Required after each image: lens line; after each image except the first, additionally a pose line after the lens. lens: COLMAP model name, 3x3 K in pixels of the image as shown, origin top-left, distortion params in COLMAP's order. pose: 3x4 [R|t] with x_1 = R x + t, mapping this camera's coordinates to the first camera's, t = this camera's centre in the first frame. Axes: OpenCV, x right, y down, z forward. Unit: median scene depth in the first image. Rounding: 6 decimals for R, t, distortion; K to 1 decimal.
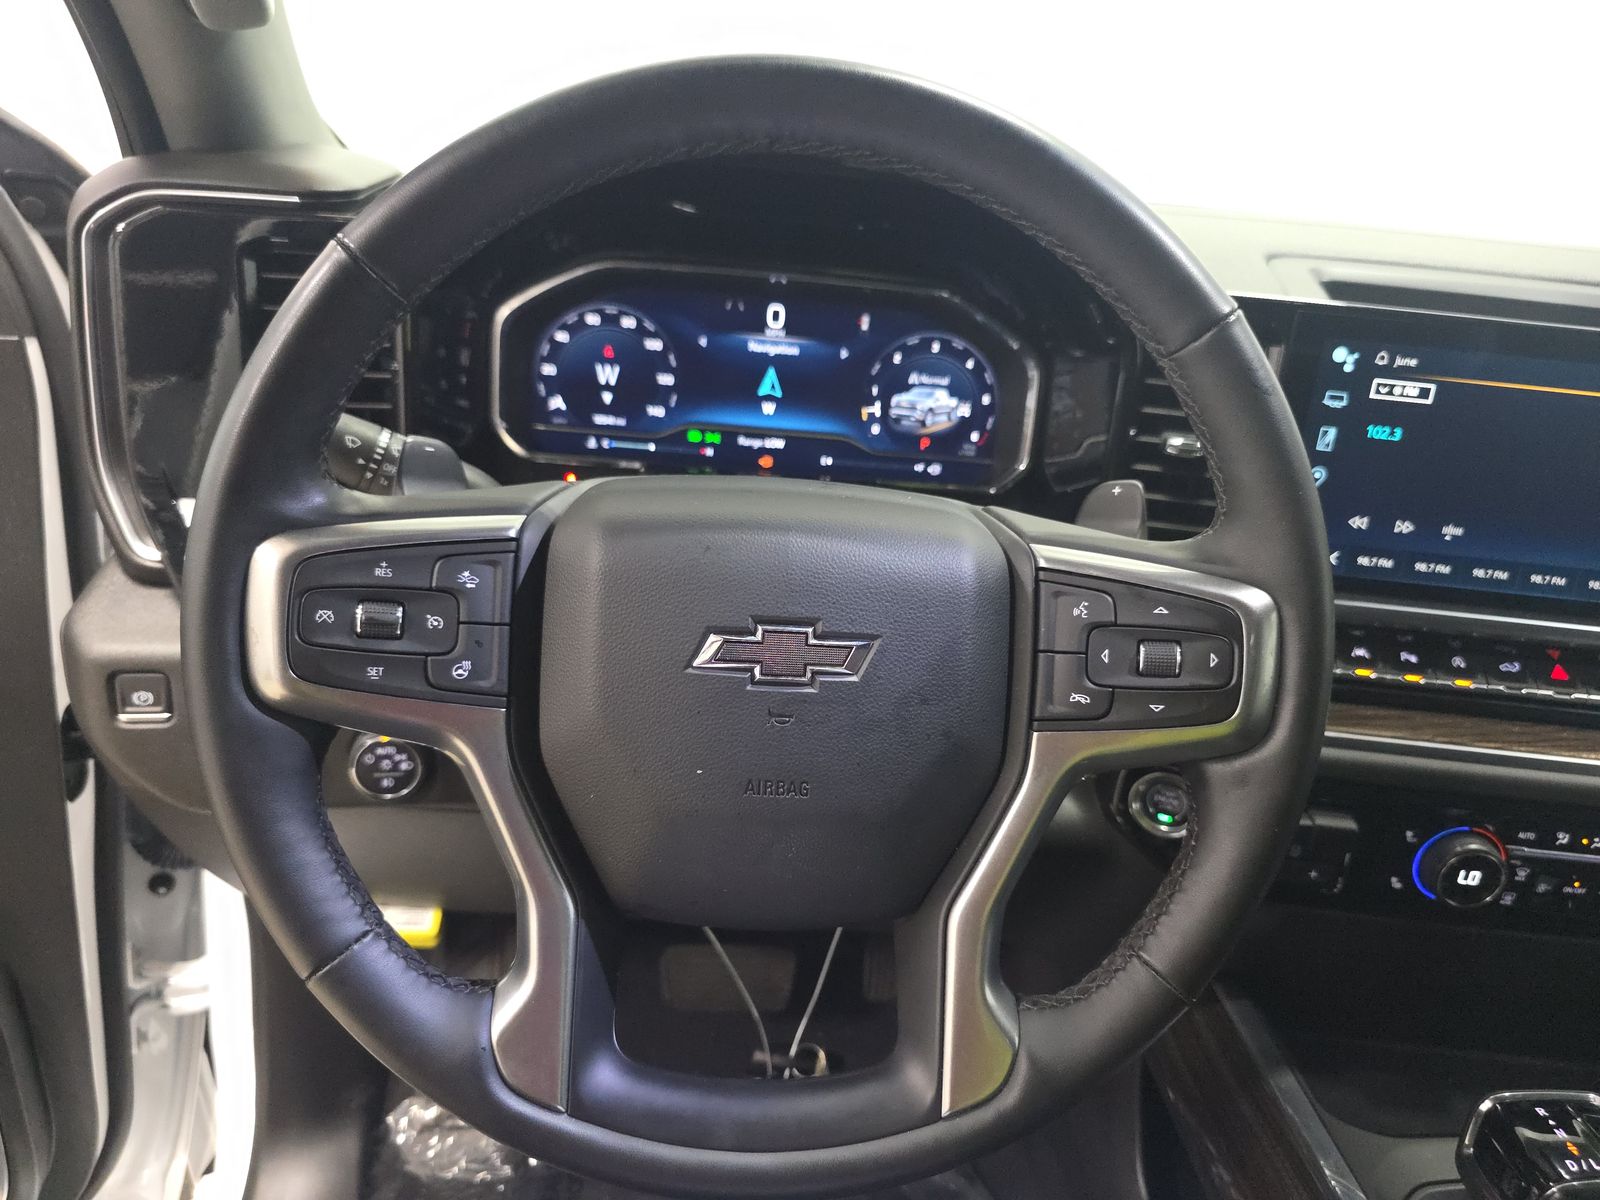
lens RADIAL K [[1094.8, 0, 803.5], [0, 1094.8, 616.2], [0, 0, 1]] dist [0.034553, -0.039402]
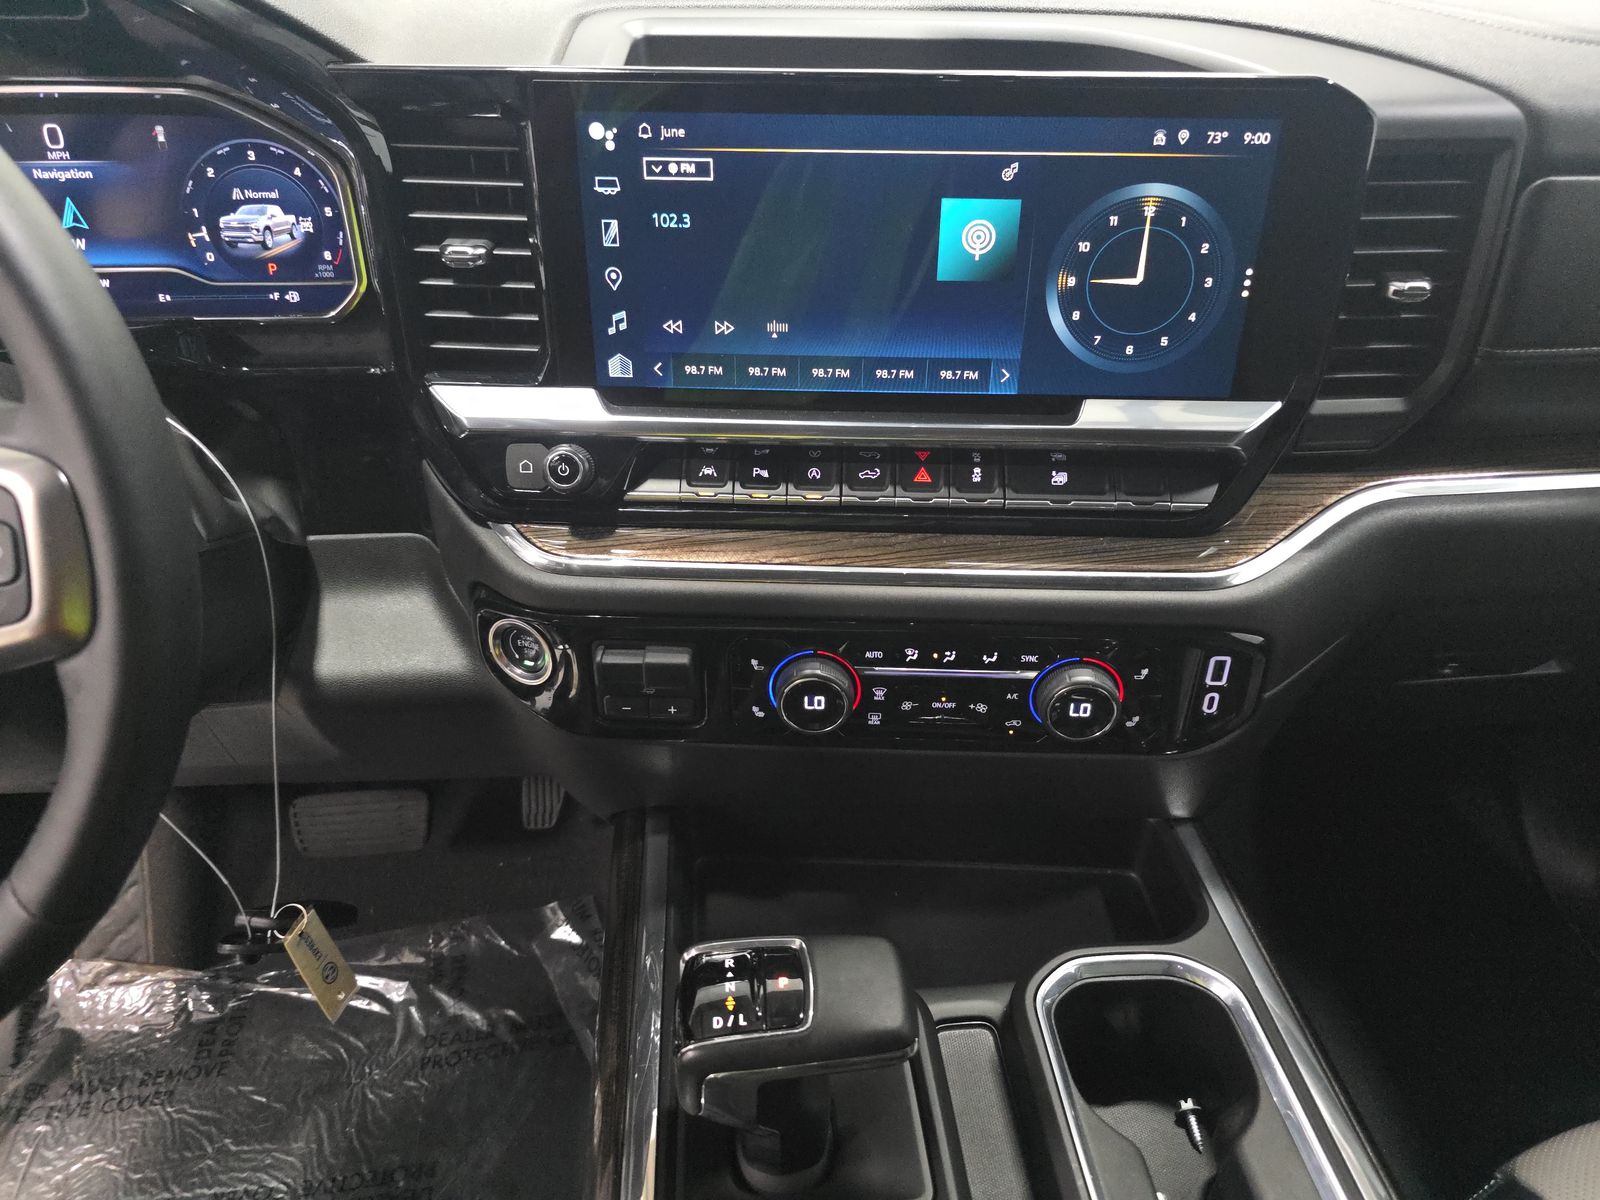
lens RADIAL K [[1094.8, 0, 810.0], [0, 1094.8, 602.7], [0, 0, 1]] dist [0.034553, -0.039402]
pose [[0.996304, -0.081466, -0.027244, 0.617125], [0.084924, 0.981823, 0.169740, -0.006899], [0.012921, -0.171426, 0.985112, 0.087861]]
